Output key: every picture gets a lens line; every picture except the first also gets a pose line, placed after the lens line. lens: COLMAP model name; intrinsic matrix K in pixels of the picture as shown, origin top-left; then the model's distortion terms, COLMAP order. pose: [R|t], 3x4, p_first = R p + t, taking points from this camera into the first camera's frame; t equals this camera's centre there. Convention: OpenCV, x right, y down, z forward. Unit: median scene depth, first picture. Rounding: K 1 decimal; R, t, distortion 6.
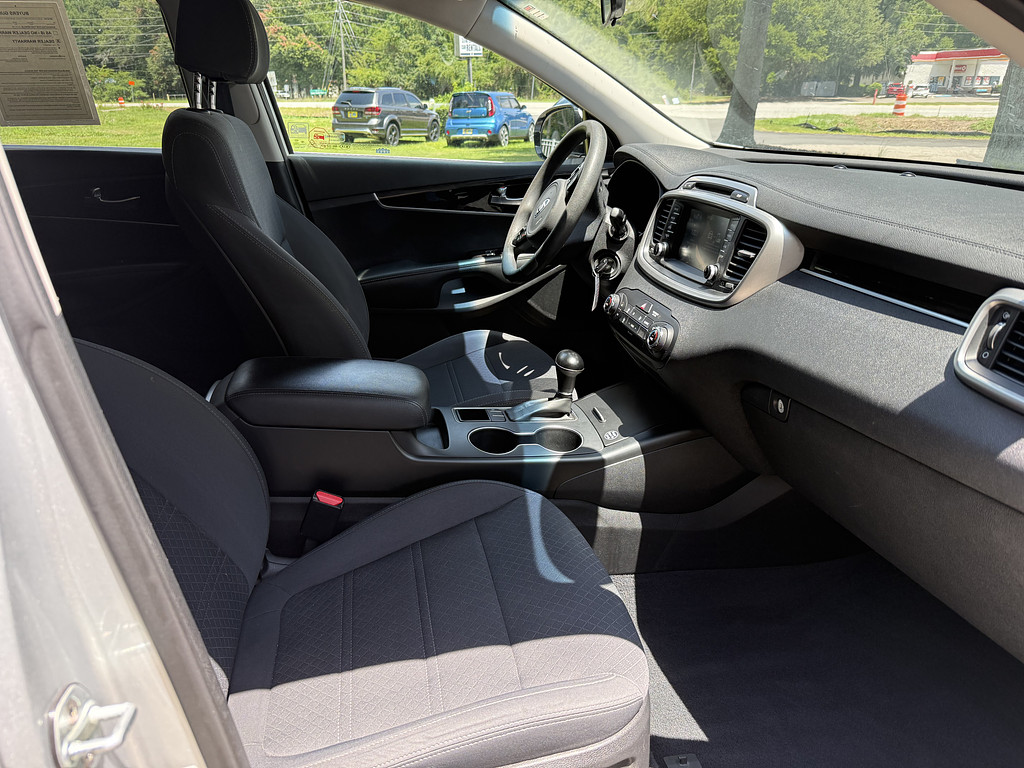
lens RADIAL K [[717.8, 0, 512.0], [0, 717.8, 384.0], [0, 0, 1]] dist [-0.002700, -0.004546]
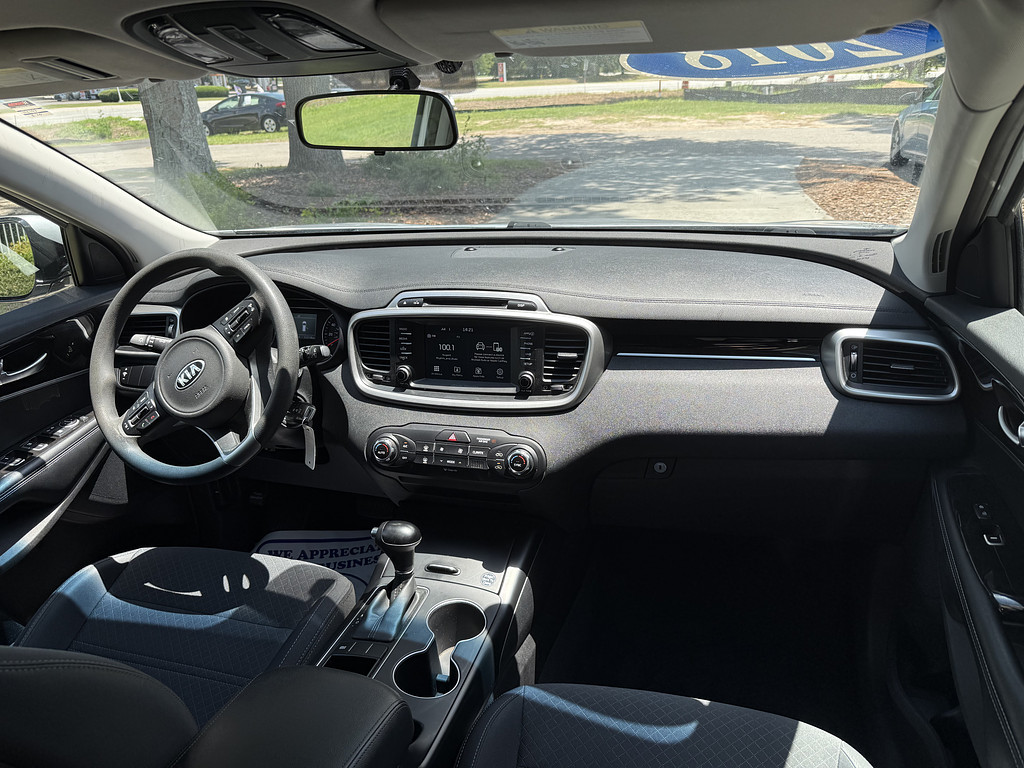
lens RADIAL K [[715.8, 0, 515.5], [0, 715.8, 380.7], [0, 0, 1]] dist [0.004063, -0.006304]
pose [[0.477050, -0.361380, 0.801141, -0.229296], [0.372227, 0.908837, 0.188312, -0.150945], [-0.796159, 0.208372, 0.568077, 0.188841]]
